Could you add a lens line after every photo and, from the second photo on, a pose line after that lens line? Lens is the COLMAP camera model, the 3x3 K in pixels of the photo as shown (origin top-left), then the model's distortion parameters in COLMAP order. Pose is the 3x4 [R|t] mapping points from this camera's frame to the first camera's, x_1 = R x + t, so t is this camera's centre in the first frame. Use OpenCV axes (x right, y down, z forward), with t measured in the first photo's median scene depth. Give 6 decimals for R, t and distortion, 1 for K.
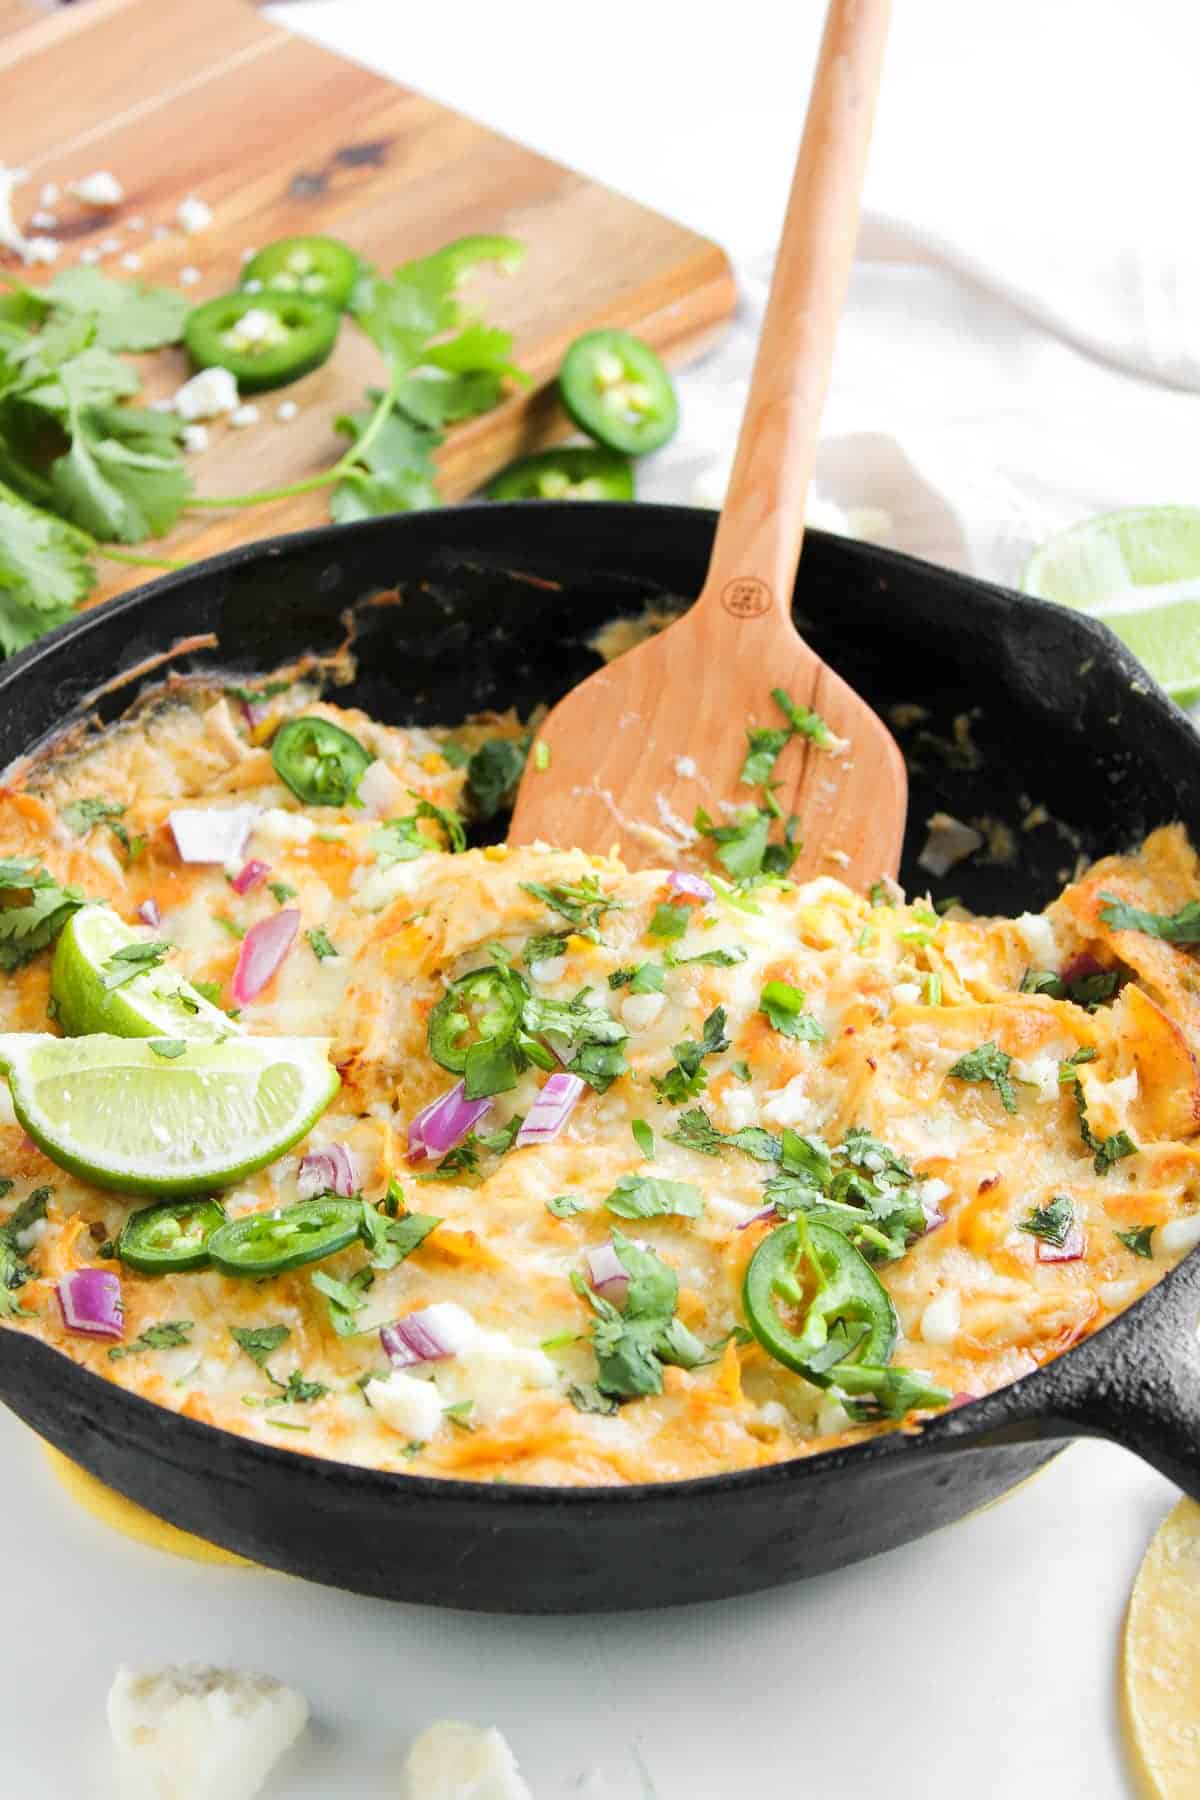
lens RADIAL K [[3683.6, 0, 599.5], [0, 3683.6, 903.0], [0, 0, 1]] dist [0.015922, 0.000000]
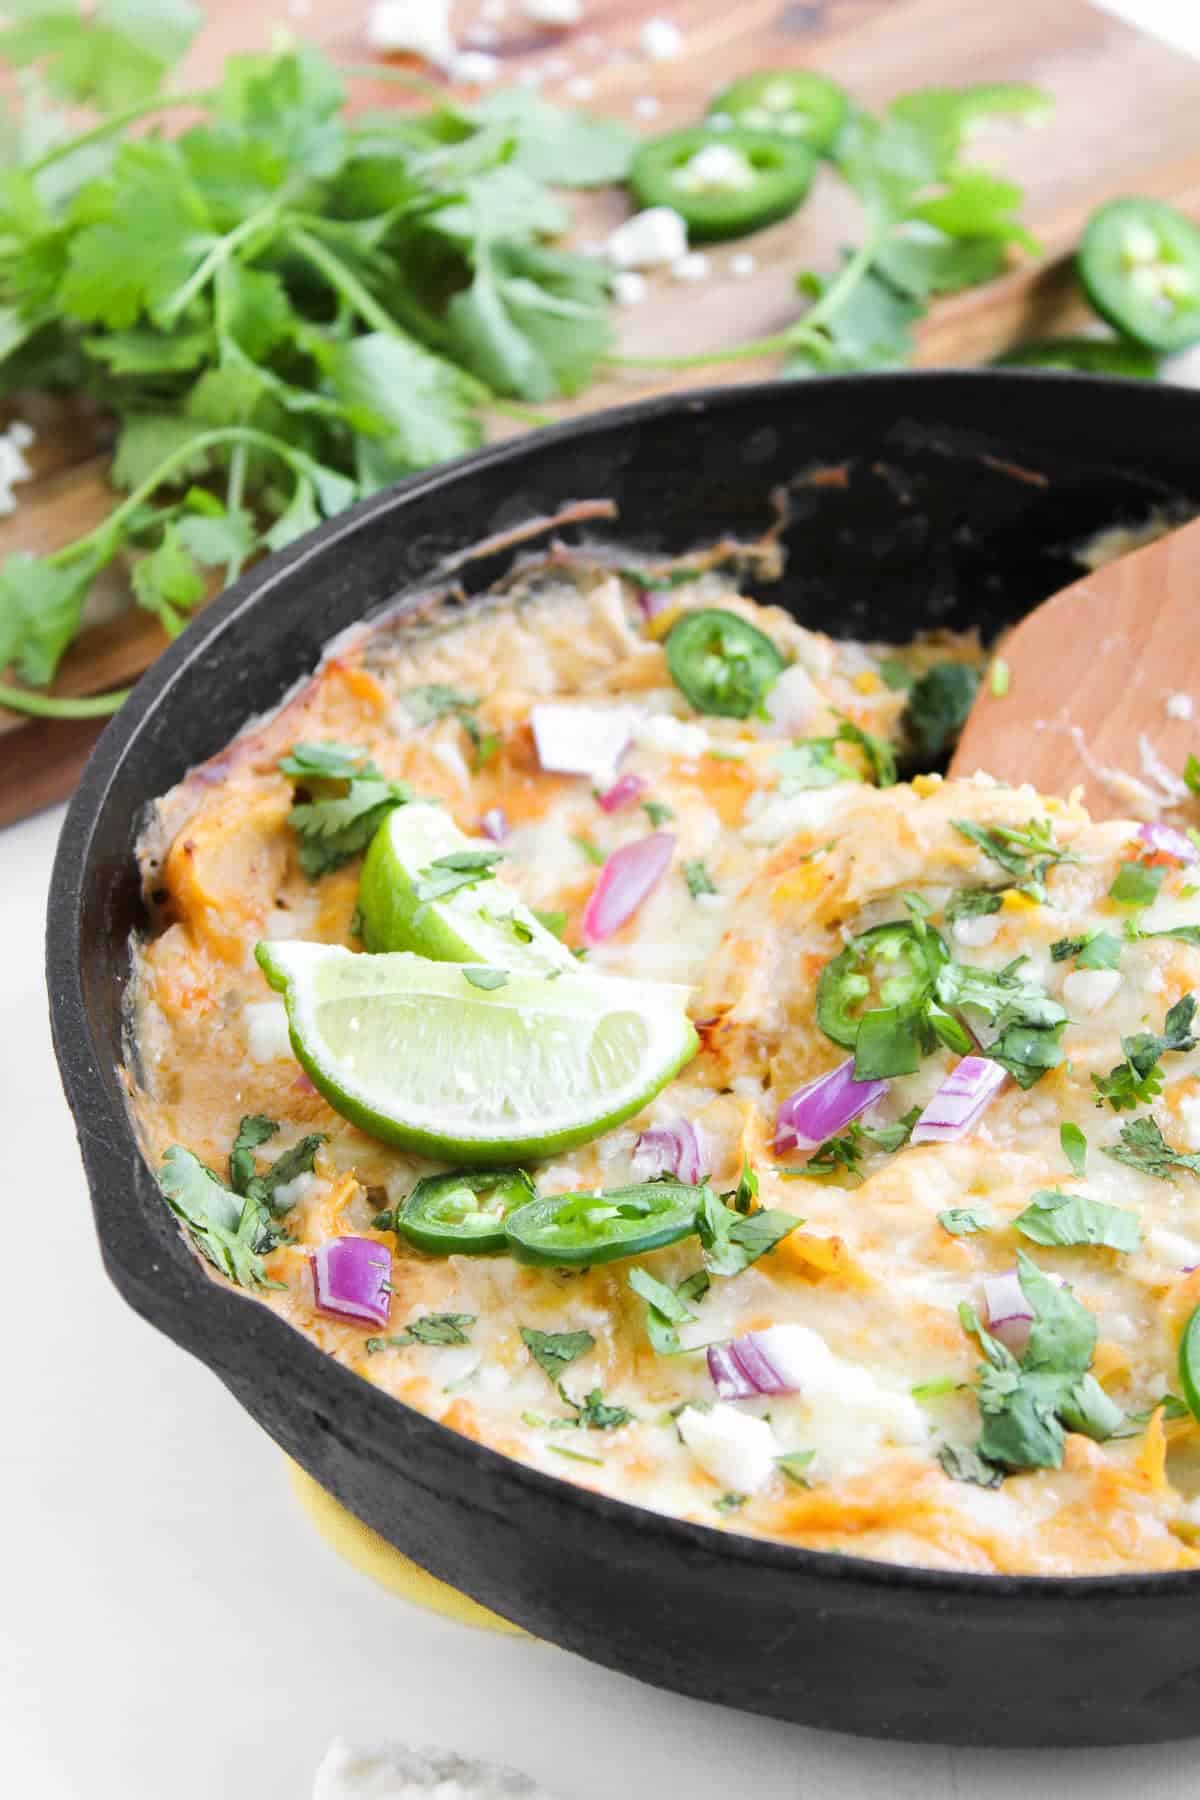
lens RADIAL K [[4068.1, 0, 601.7], [0, 4068.1, 894.6], [0, 0, 1]] dist [0.042753, 0.000000]
pose [[0.987276, 0.089669, -0.131322, 0.020932], [-0.093341, 0.995390, -0.022069, 0.037458], [0.128738, 0.034046, 0.991094, 0.126536]]
